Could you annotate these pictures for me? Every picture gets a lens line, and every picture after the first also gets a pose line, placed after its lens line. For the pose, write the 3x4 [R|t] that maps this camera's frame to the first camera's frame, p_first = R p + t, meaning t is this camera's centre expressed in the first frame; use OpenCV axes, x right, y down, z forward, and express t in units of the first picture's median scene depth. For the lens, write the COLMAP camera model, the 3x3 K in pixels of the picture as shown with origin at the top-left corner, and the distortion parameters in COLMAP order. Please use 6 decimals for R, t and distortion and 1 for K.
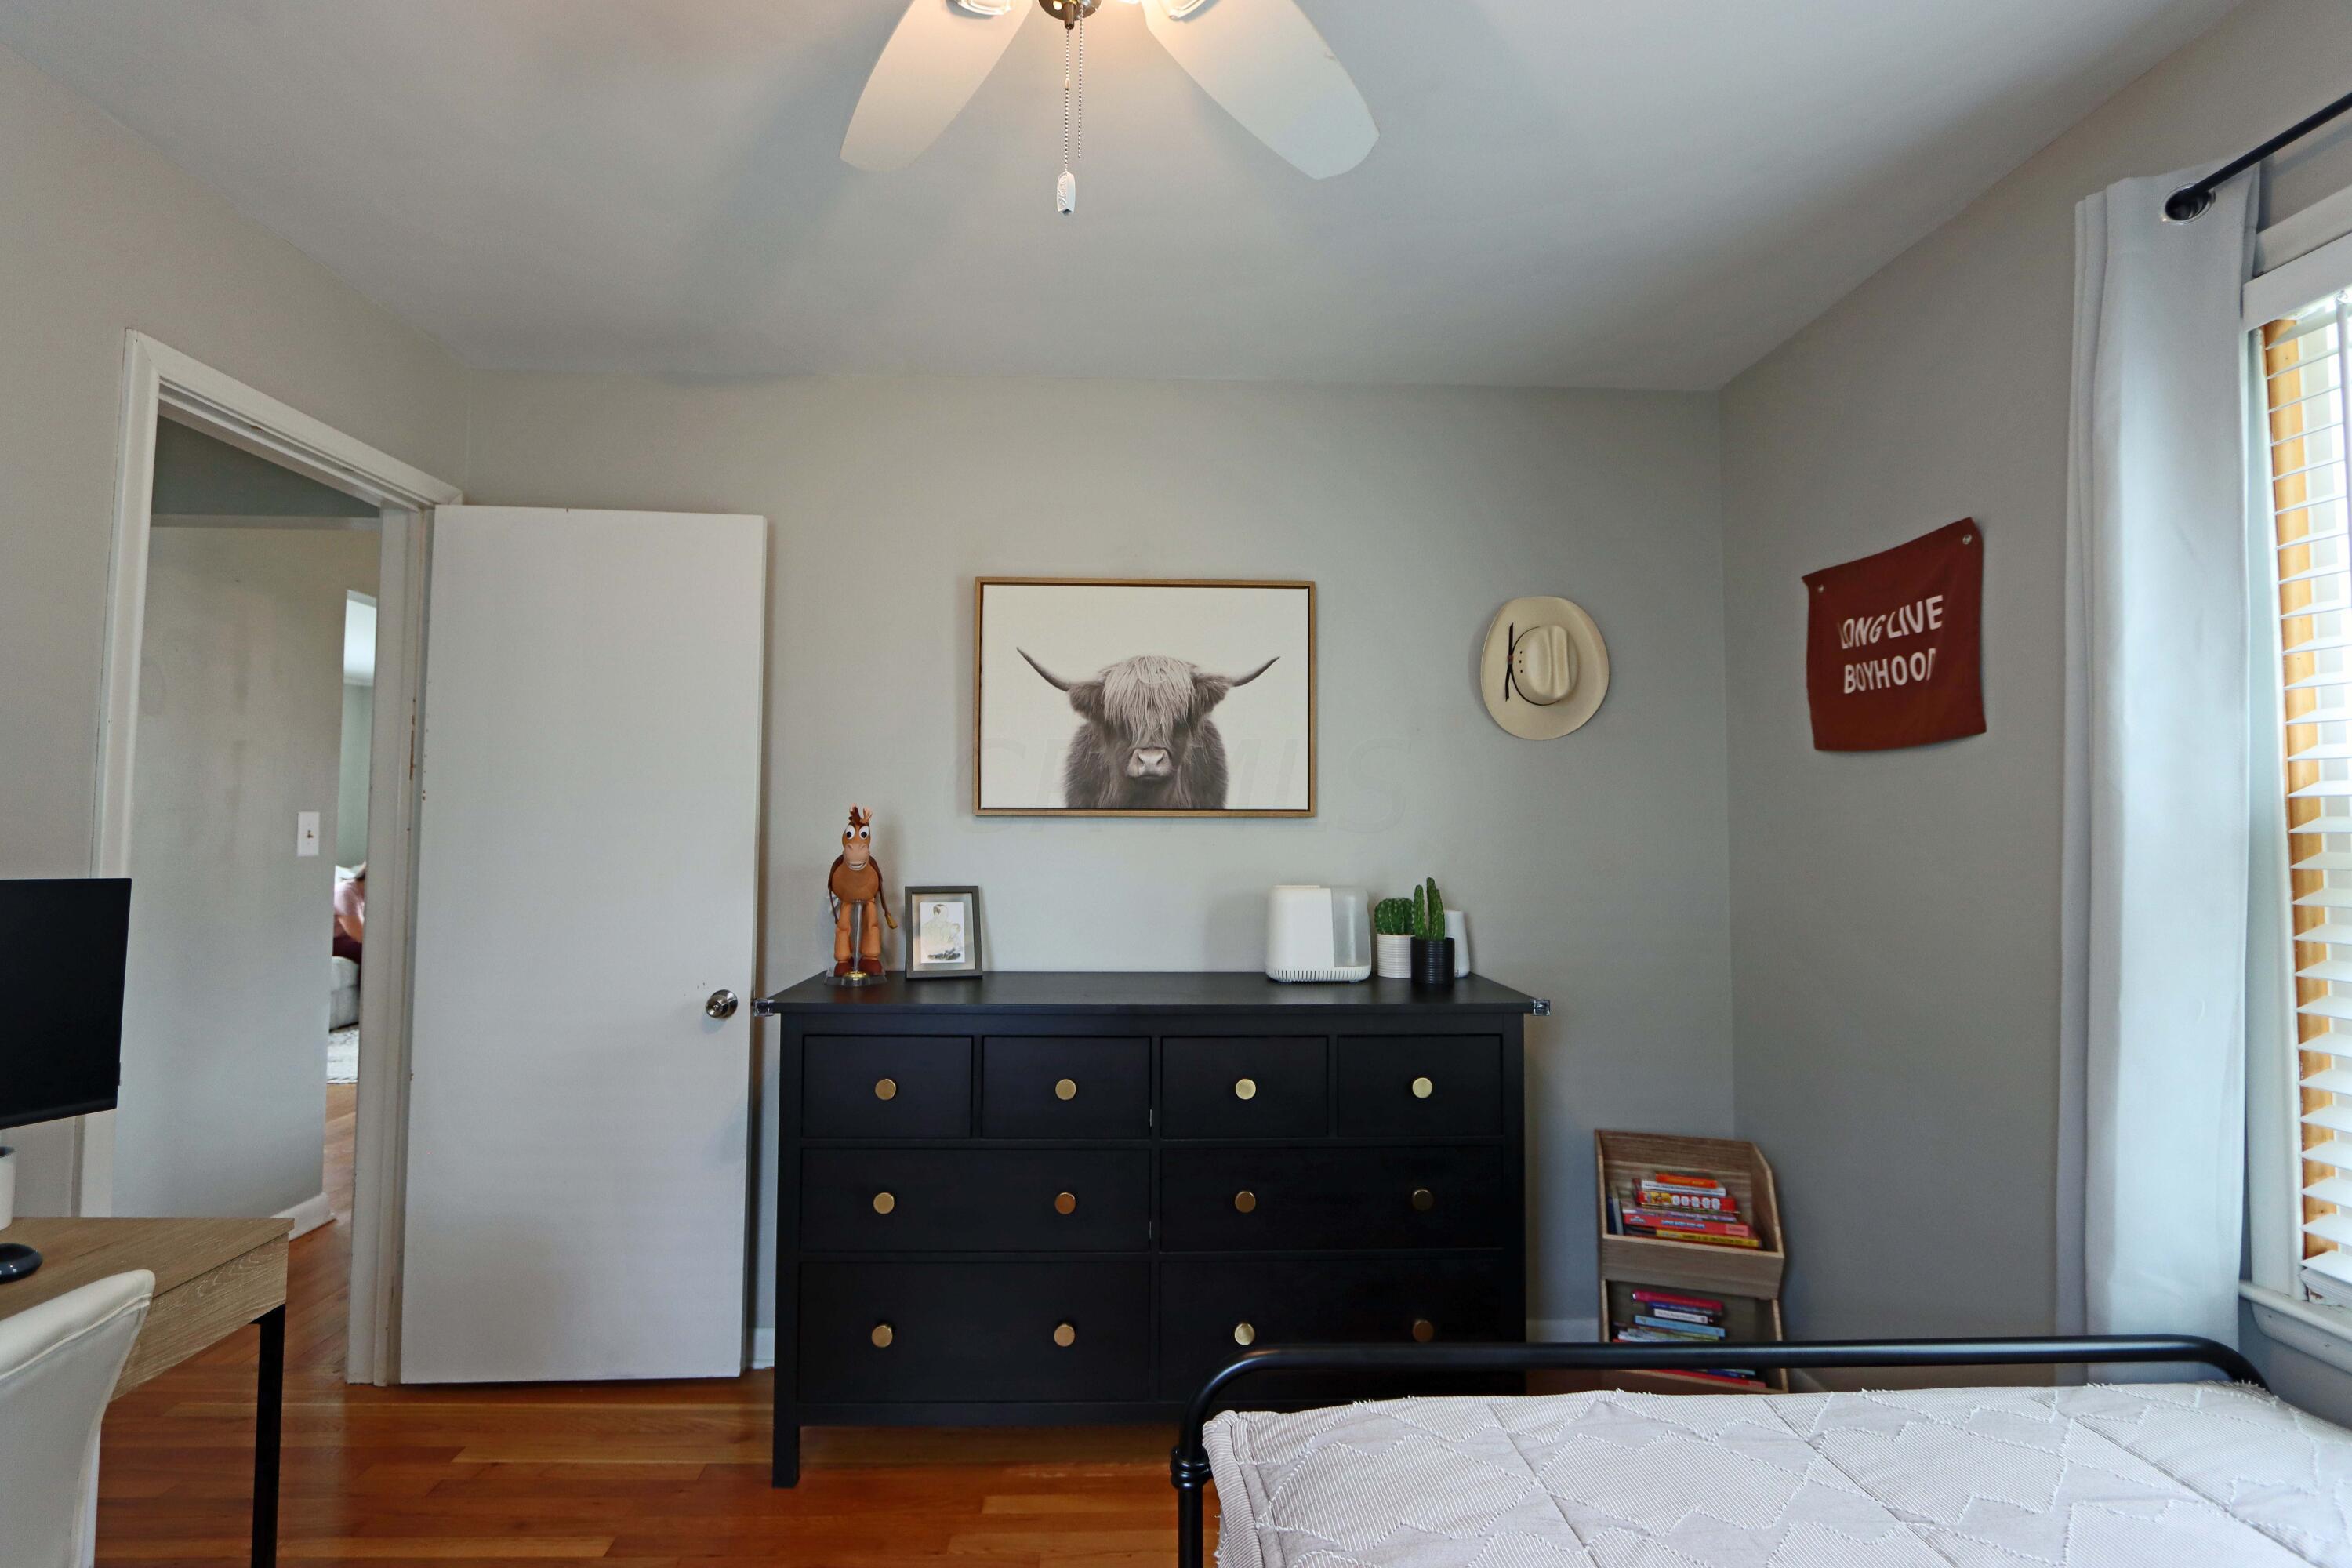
lens RADIAL K [[1086.3, 0, 1164.5], [0, 1086.3, 775.6], [0, 0, 1]] dist [-0.014683, 0.001597]
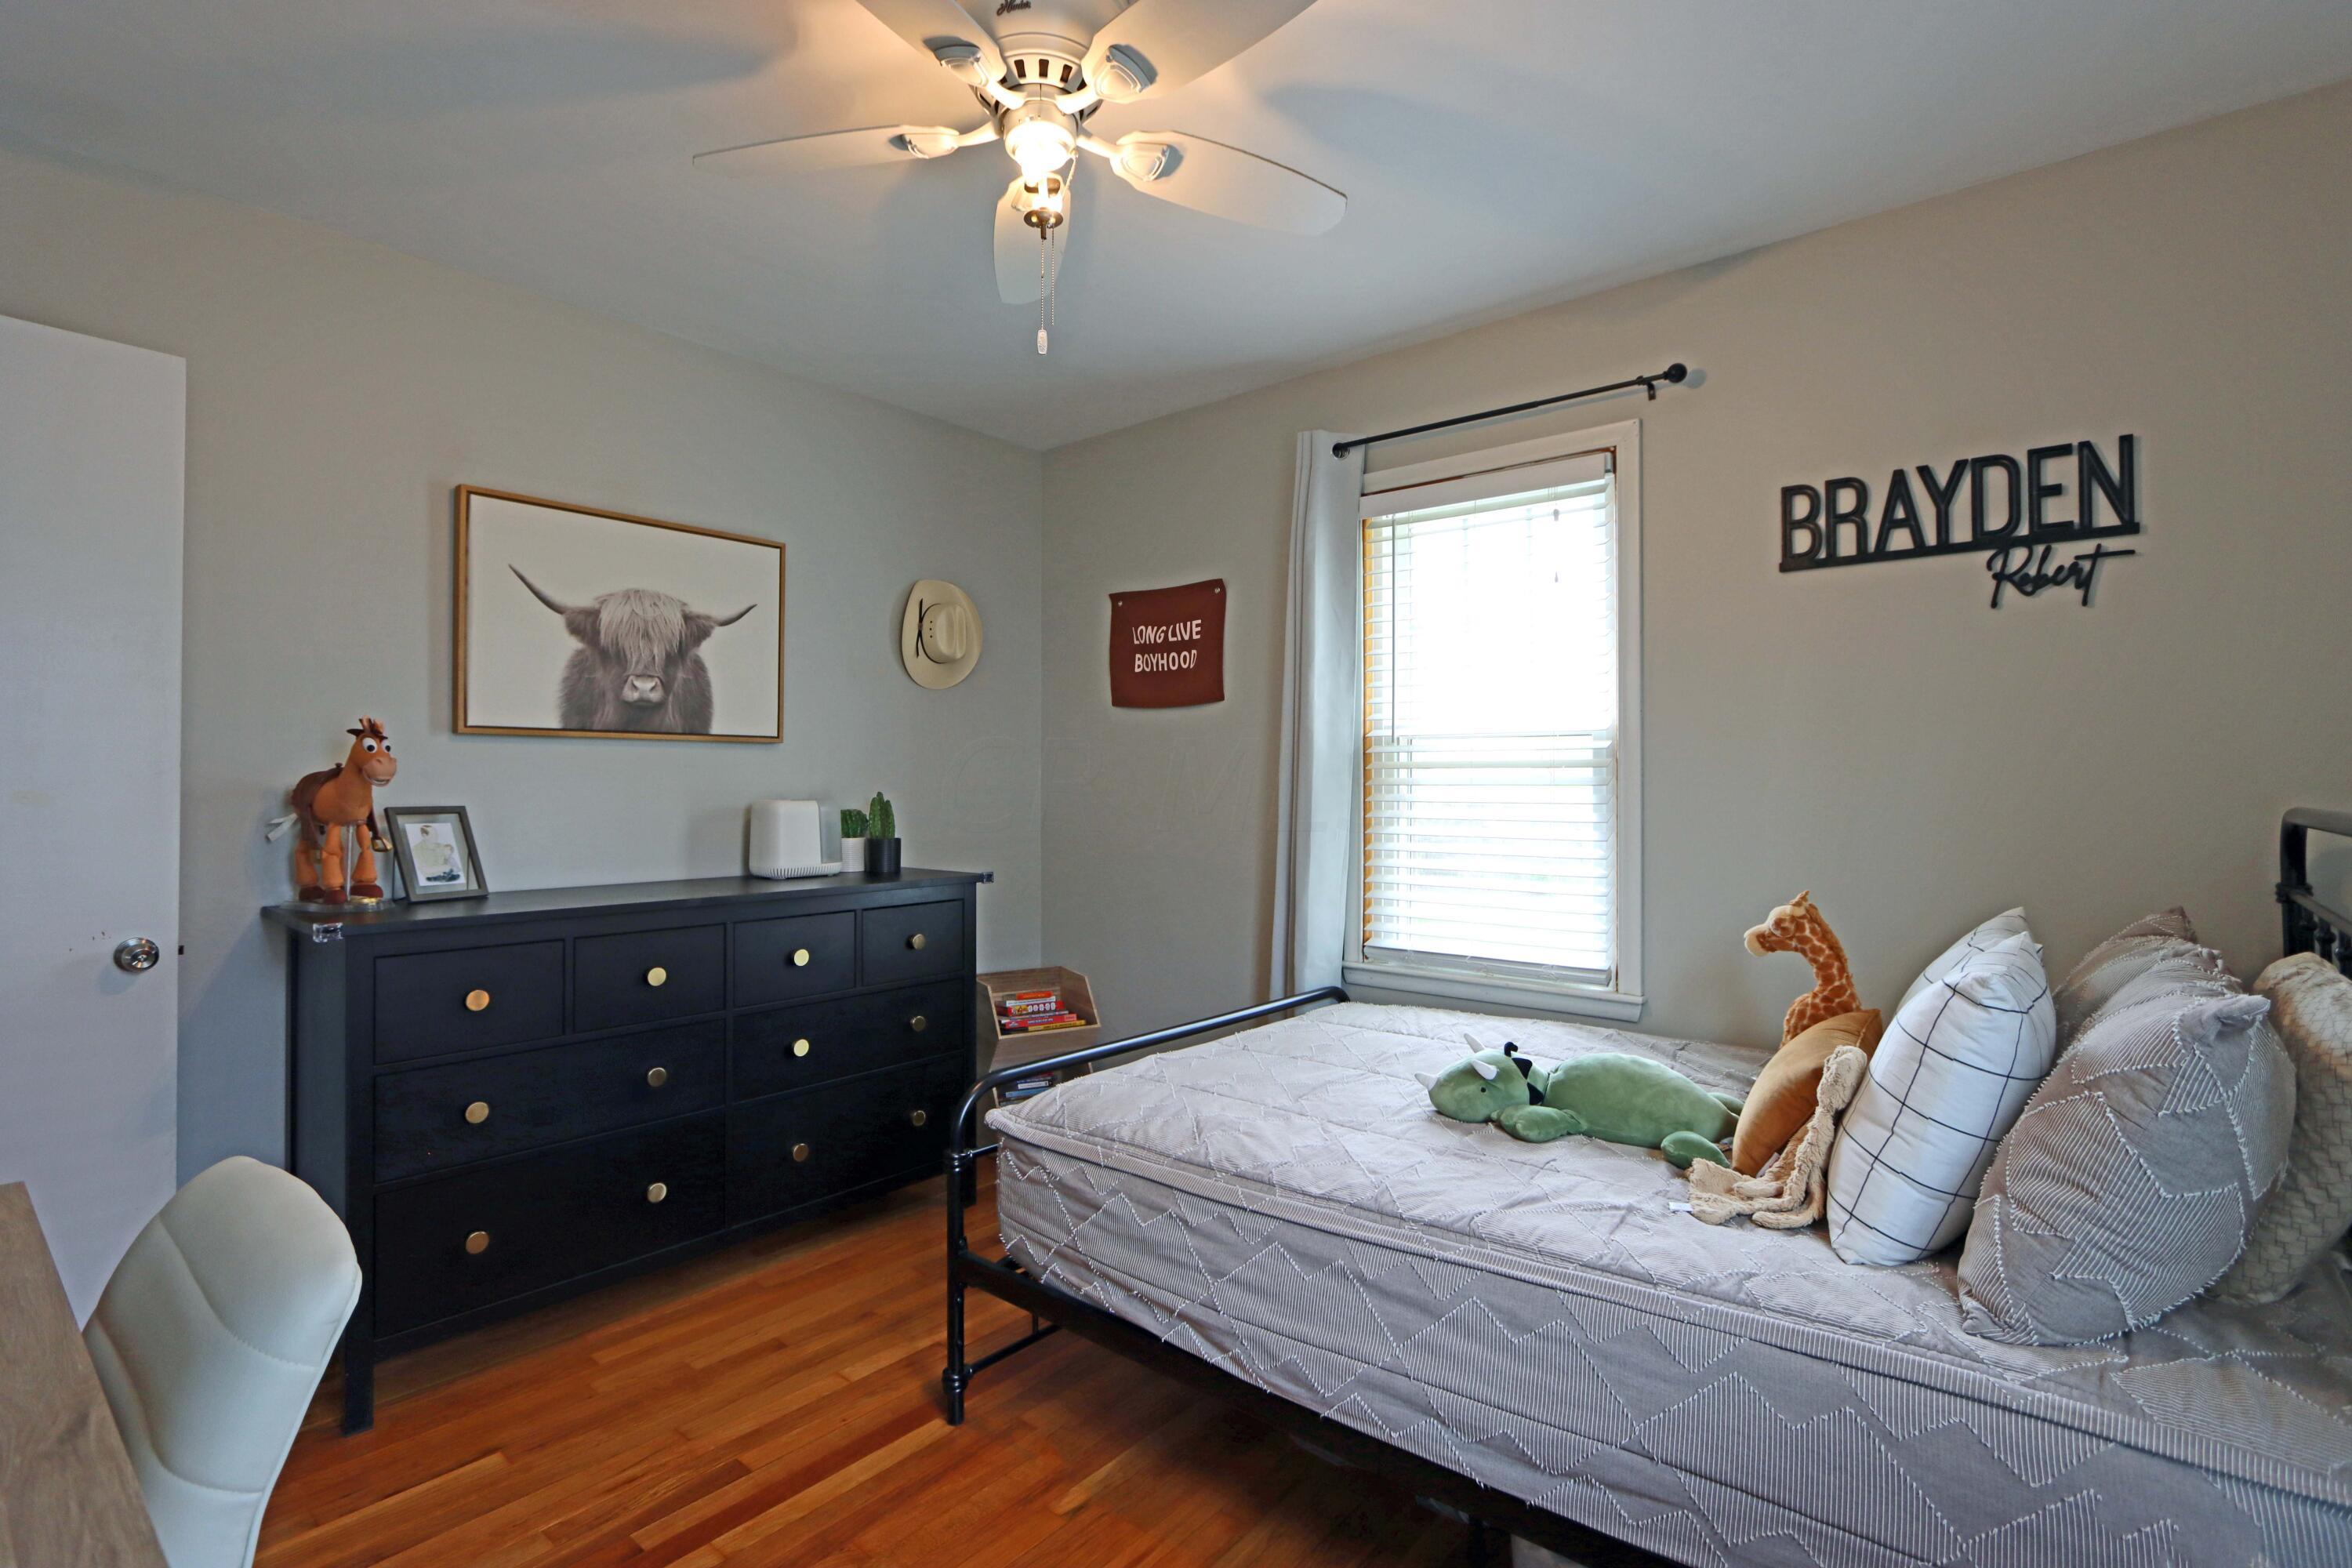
lens RADIAL K [[1086.3, 0, 1164.5], [0, 1086.3, 775.6], [0, 0, 1]] dist [-0.014683, 0.001597]
pose [[0.674430, 0.001228, 0.738338, -0.484158], [-0.032155, 0.999099, 0.027709, 0.028816], [-0.737638, -0.042429, 0.673862, -0.113669]]
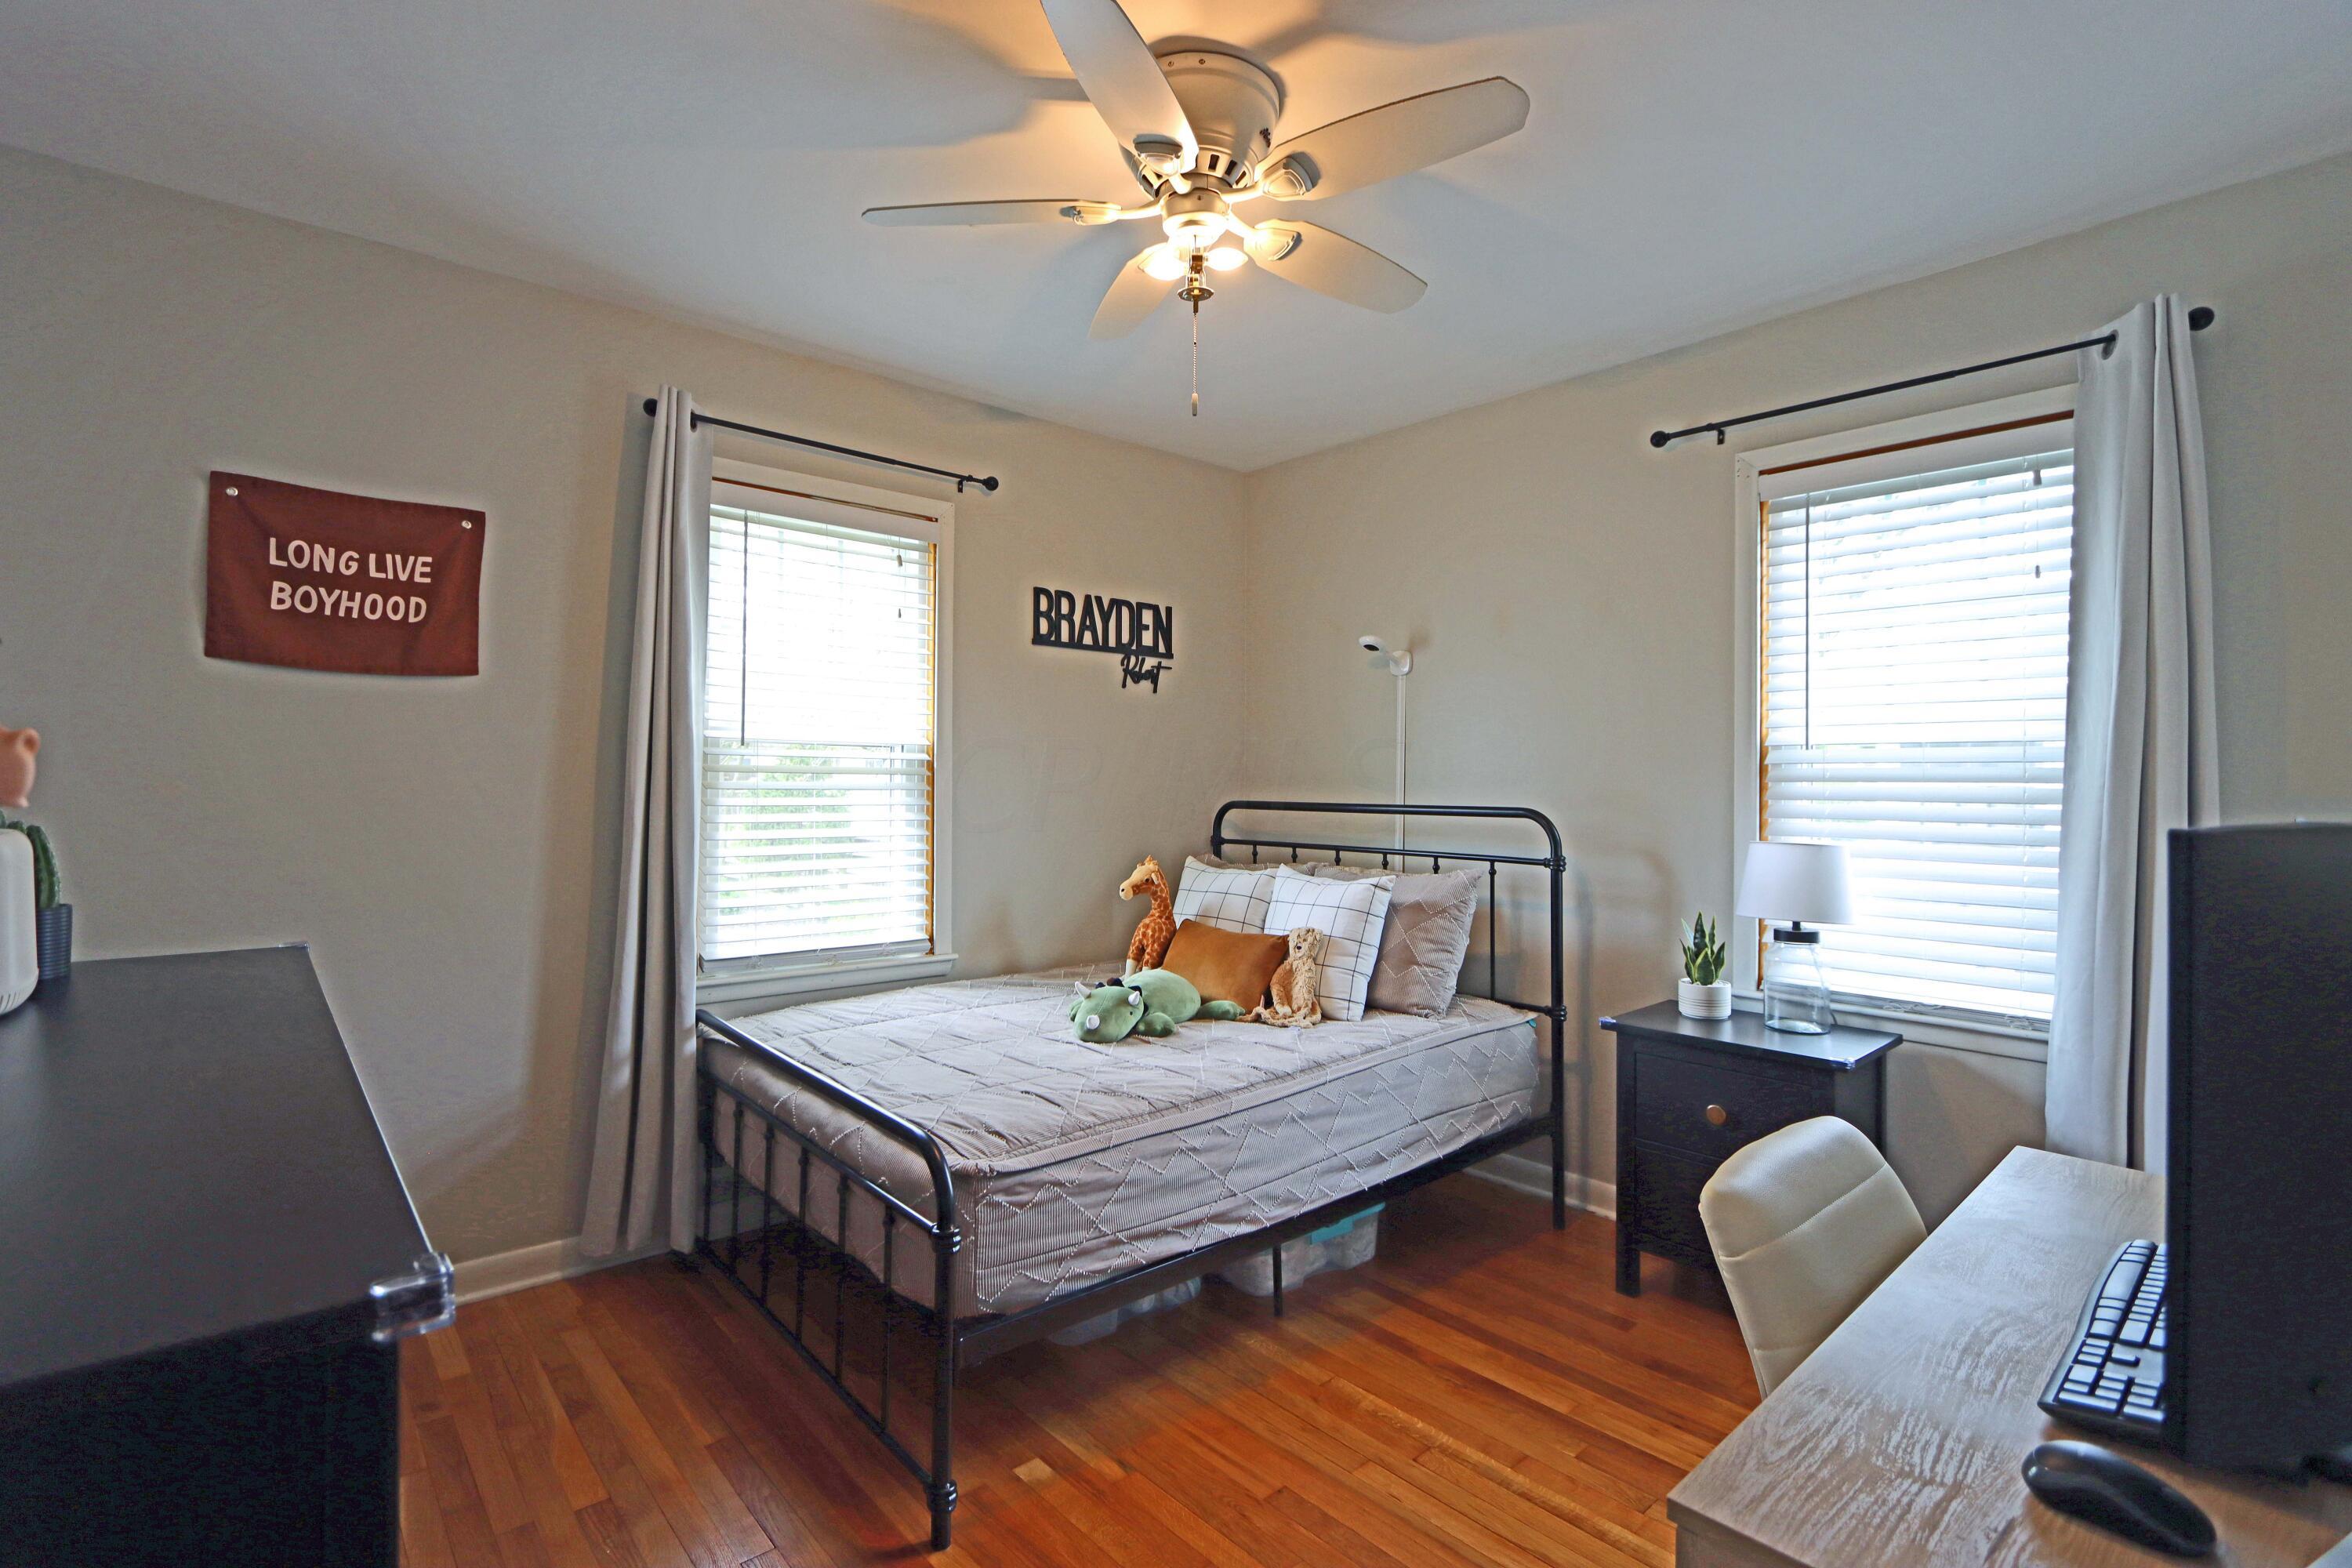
lens RADIAL K [[1086.3, 0, 1164.5], [0, 1086.3, 775.6], [0, 0, 1]] dist [-0.014683, 0.001597]
pose [[-0.624955, -0.005979, 0.780638, -0.616892], [-0.048713, 0.998321, -0.031352, 0.064074], [-0.779139, -0.057621, -0.624197, 0.883488]]
